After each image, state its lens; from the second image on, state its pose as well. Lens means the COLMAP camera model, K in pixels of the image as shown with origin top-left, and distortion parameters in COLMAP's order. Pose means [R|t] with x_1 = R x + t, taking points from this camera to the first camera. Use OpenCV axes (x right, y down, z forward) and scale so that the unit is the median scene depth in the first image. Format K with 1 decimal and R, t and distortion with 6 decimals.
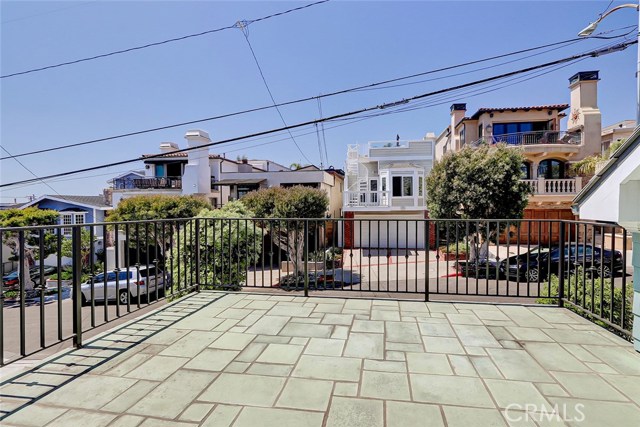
lens RADIAL K [[293.9, 0, 335.9], [0, 293.9, 208.7], [0, 0, 1]] dist [0.004182, -0.003233]
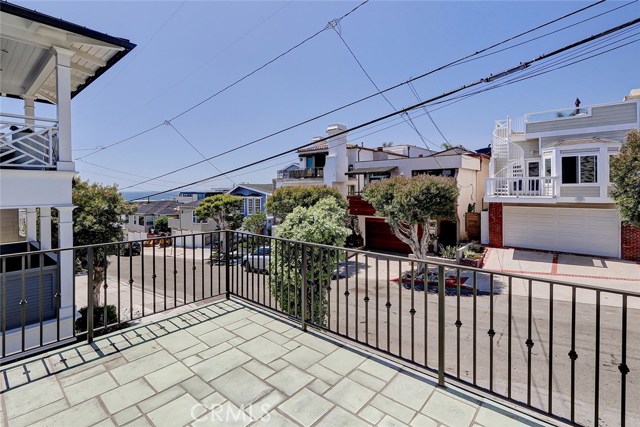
lens RADIAL K [[293.9, 0, 317.5], [0, 293.9, 193.5], [0, 0, 1]] dist [0.004182, -0.003233]
pose [[0.853447, 0.007403, -0.521127, 0.157288], [-0.006313, 0.999973, 0.003867, -0.046329], [0.521141, -0.000010, 0.853471, 0.108597]]
